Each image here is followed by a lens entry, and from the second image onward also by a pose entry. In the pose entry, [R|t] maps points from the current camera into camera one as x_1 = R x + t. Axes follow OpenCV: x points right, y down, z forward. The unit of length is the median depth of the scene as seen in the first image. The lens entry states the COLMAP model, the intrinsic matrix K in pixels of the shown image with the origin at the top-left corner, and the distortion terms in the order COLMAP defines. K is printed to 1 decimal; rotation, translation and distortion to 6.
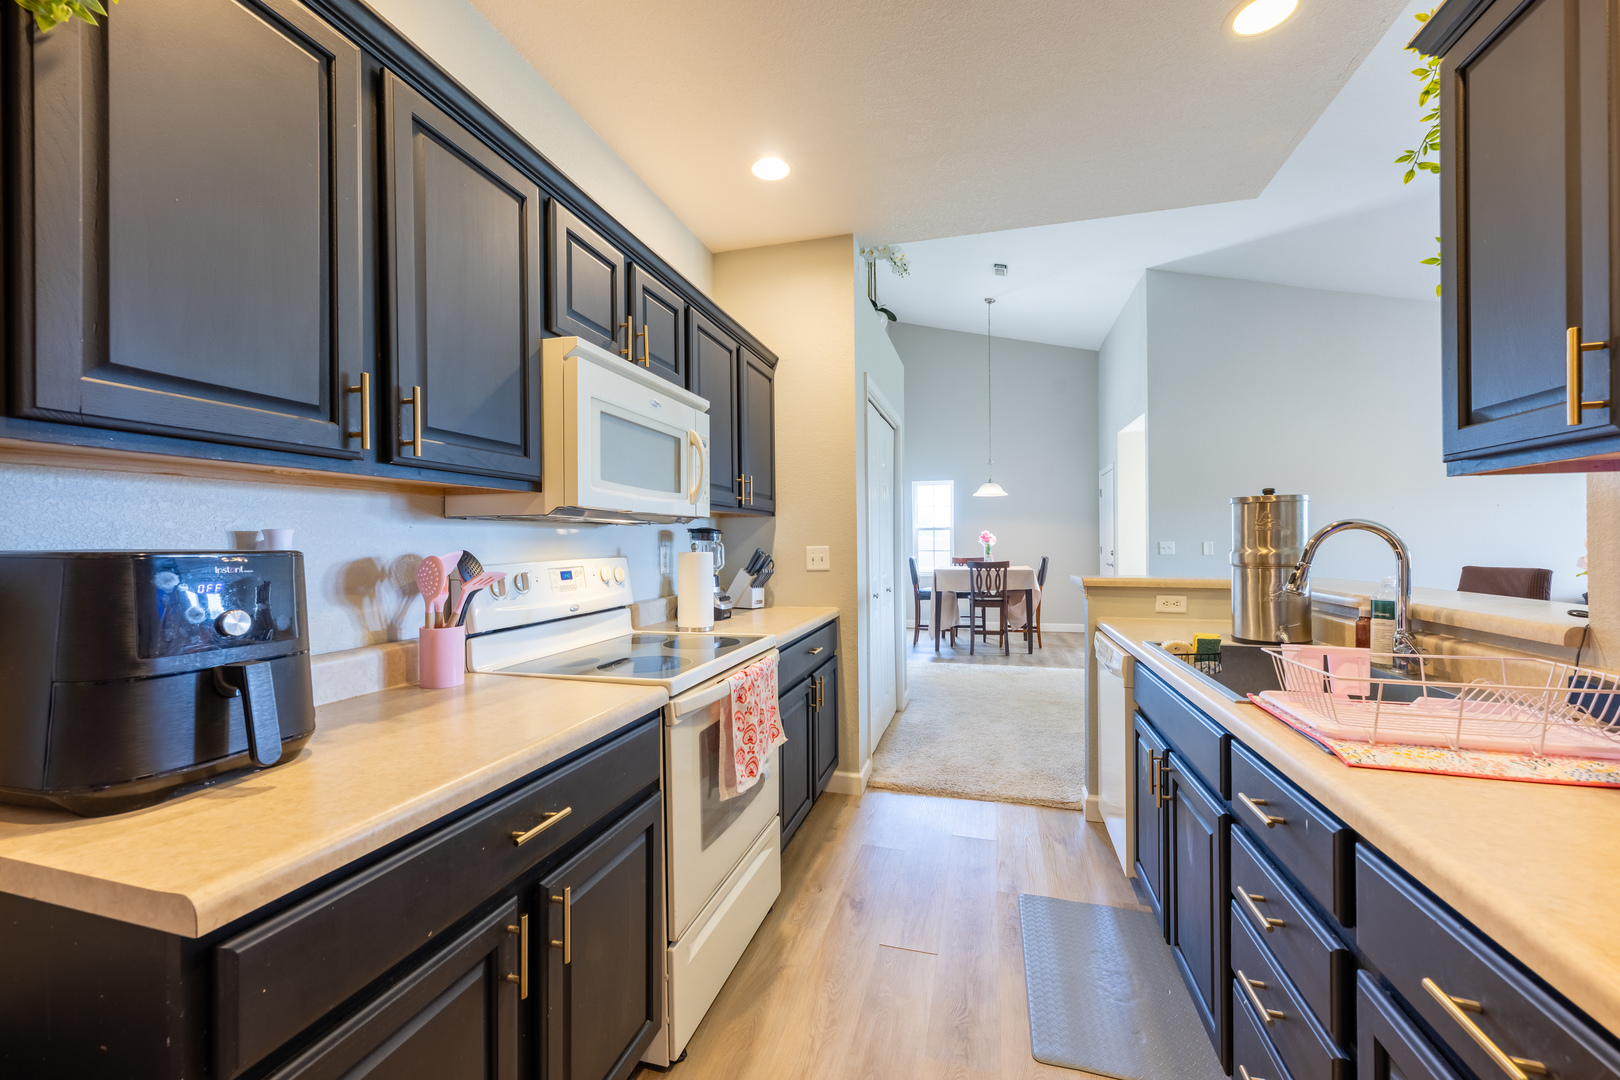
lens RADIAL K [[642.8, 0, 805.9], [0, 642.8, 541.5], [0, 0, 1]] dist [-0.001659, 0.000842]
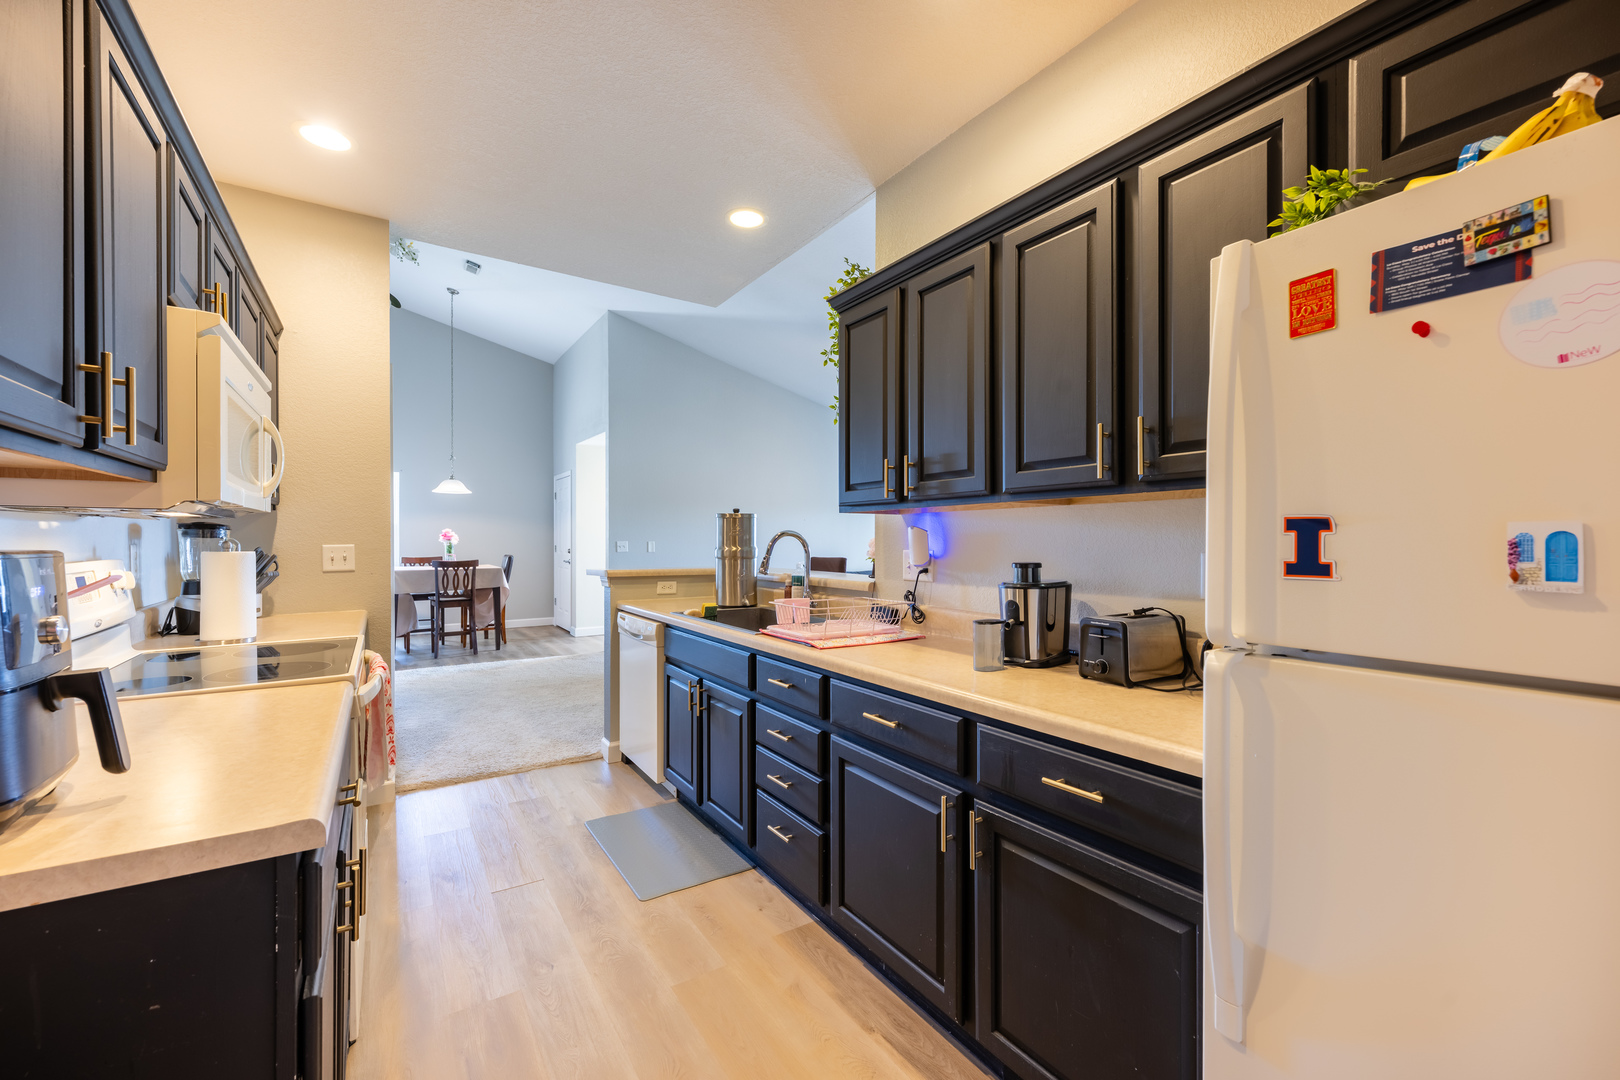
lens RADIAL K [[642.8, 0, 815.3], [0, 642.8, 538.8], [0, 0, 1]] dist [-0.001659, 0.000842]
pose [[0.647832, 0.008979, 0.761730, -0.321550], [-0.007605, 0.999957, -0.005320, -0.001976], [-0.761745, -0.002346, 0.647872, -0.149588]]
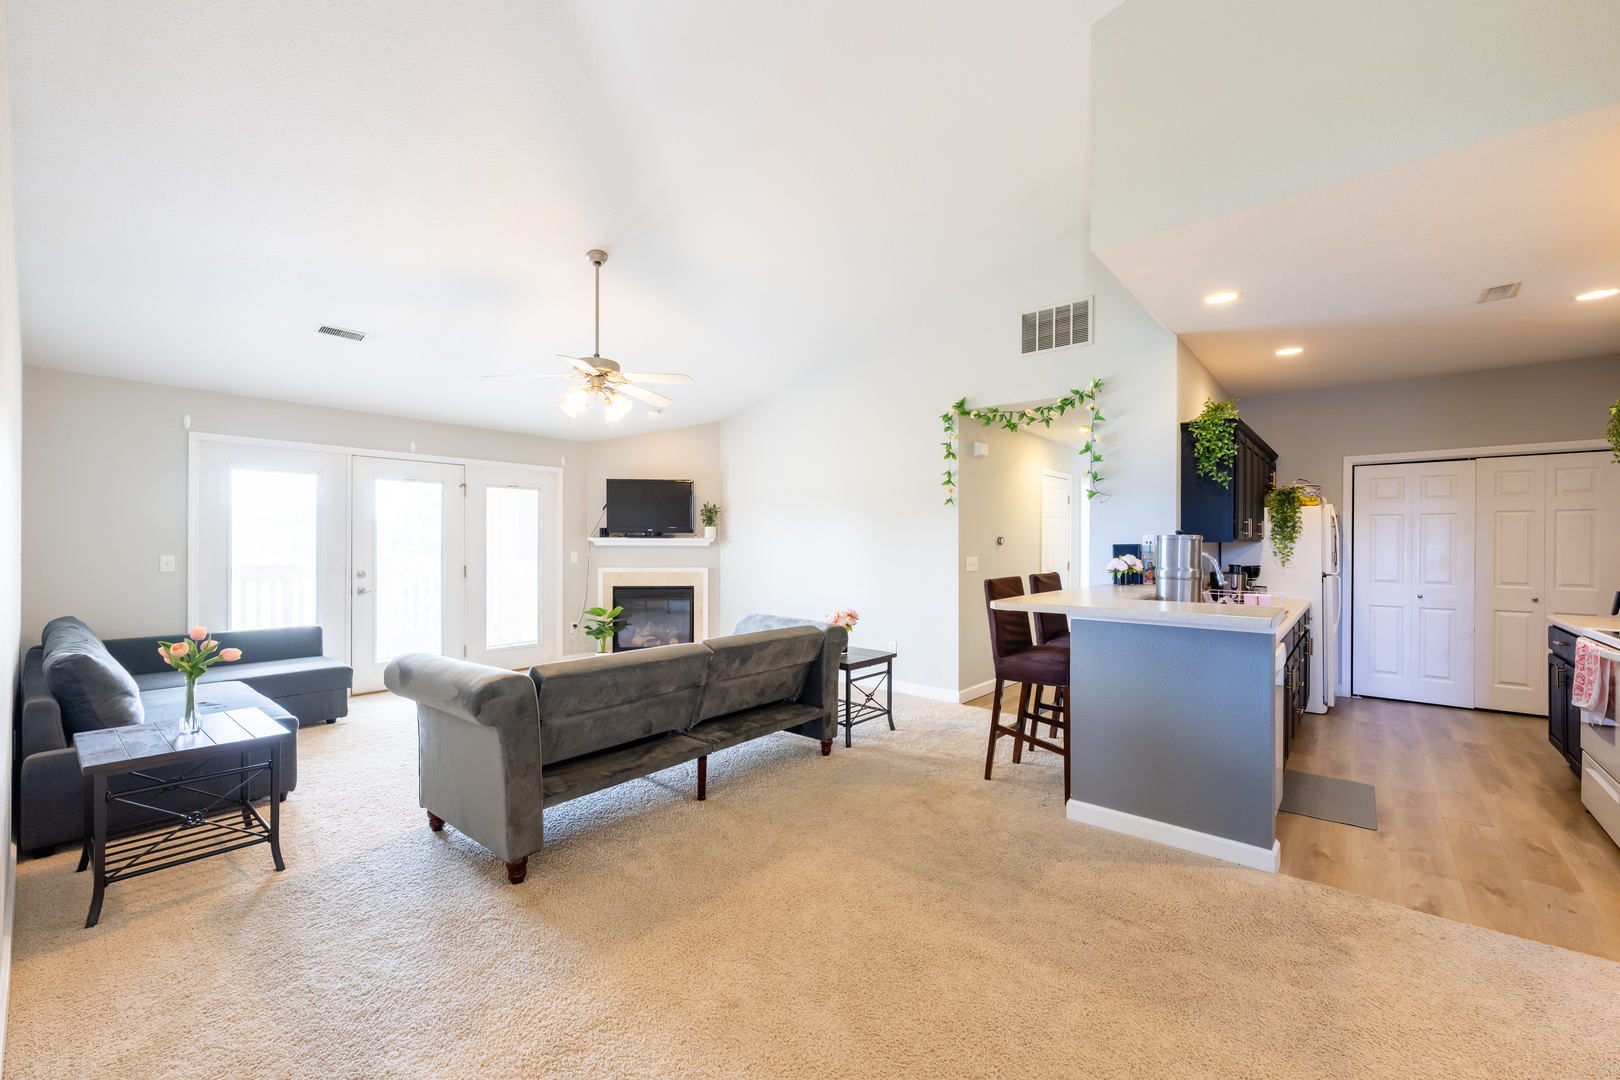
lens RADIAL K [[642.8, 0, 808.3], [0, 642.8, 544.4], [0, 0, 1]] dist [-0.001659, 0.000842]
pose [[-0.906271, -0.006958, 0.422639, 0.788855], [-0.009633, 0.999945, -0.004195, -0.020784], [-0.422586, -0.007874, -0.906288, 2.552026]]
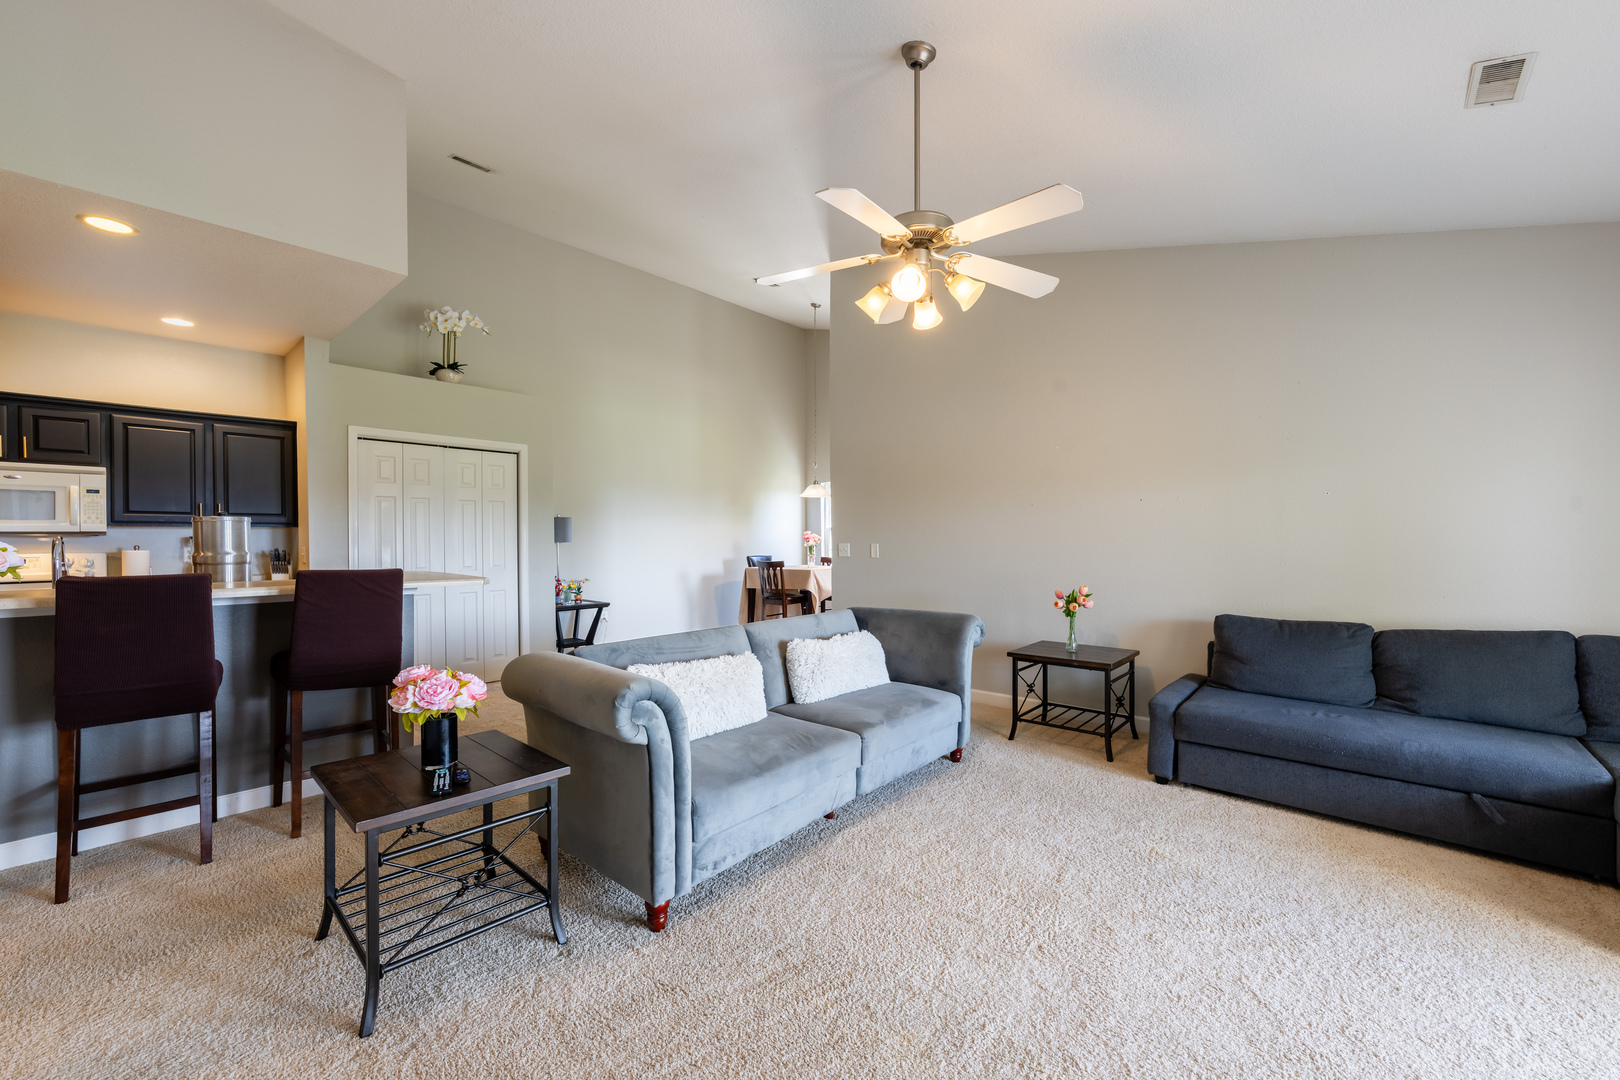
lens RADIAL K [[642.8, 0, 808.5], [0, 642.8, 537.5], [0, 0, 1]] dist [-0.001659, 0.000842]
pose [[0.890326, -0.007187, -0.455267, 2.308523], [0.012202, 0.999893, 0.008078, -0.008770], [0.455160, -0.012747, 0.890318, 0.284217]]
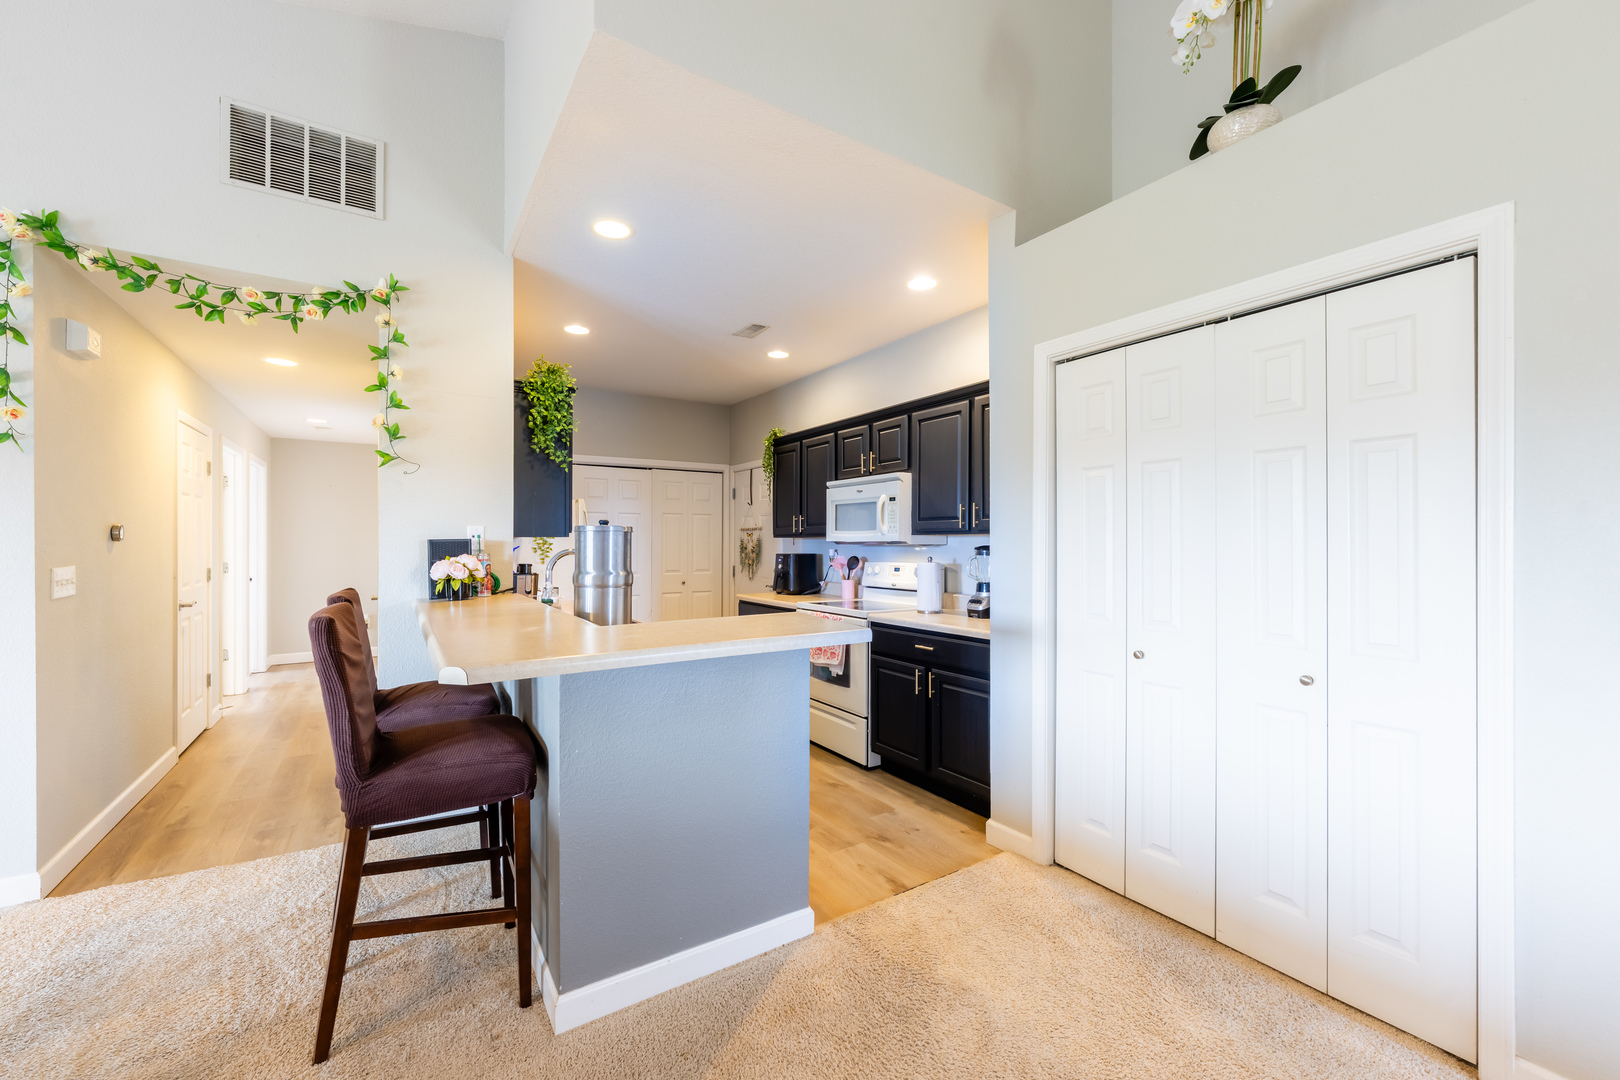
lens RADIAL K [[642.8, 0, 800.0], [0, 642.8, 546.0], [0, 0, 1]] dist [-0.001659, 0.000842]
pose [[-0.669256, 0.000929, -0.743031, 1.206234], [0.003364, 0.999993, -0.001779, -0.019984], [0.743024, -0.003690, -0.669254, 1.837022]]
